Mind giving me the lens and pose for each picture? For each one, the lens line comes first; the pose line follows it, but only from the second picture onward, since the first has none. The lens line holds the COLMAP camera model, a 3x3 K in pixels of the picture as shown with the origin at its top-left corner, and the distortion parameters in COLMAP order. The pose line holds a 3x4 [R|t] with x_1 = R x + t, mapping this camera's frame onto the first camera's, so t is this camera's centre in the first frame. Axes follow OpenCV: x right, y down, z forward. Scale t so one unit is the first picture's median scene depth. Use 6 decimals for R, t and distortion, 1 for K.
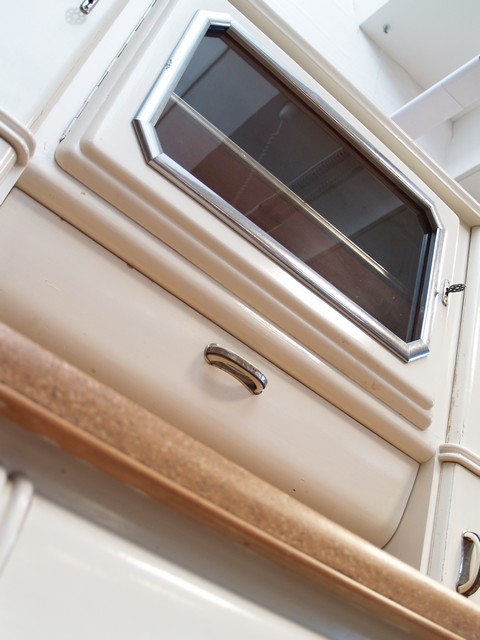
lens RADIAL K [[702.5, 0, 240.0], [0, 702.5, 320.0], [0, 0, 1]] dist [-0.091003, -0.011775]
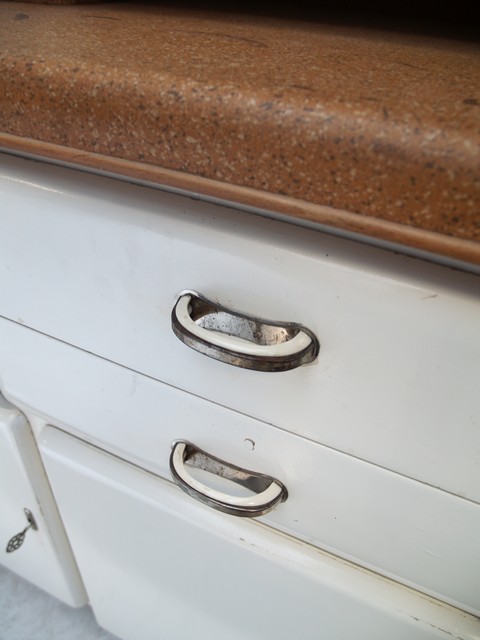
lens RADIAL K [[512.5, 0, 240.0], [0, 512.5, 320.0], [0, 0, 1]] dist [-0.130957, 0.094460]
pose [[0.437383, 0.323103, -0.839226, 0.636208], [0.575505, 0.616524, 0.537301, 0.199163], [0.691007, -0.717985, 0.083709, 0.842780]]
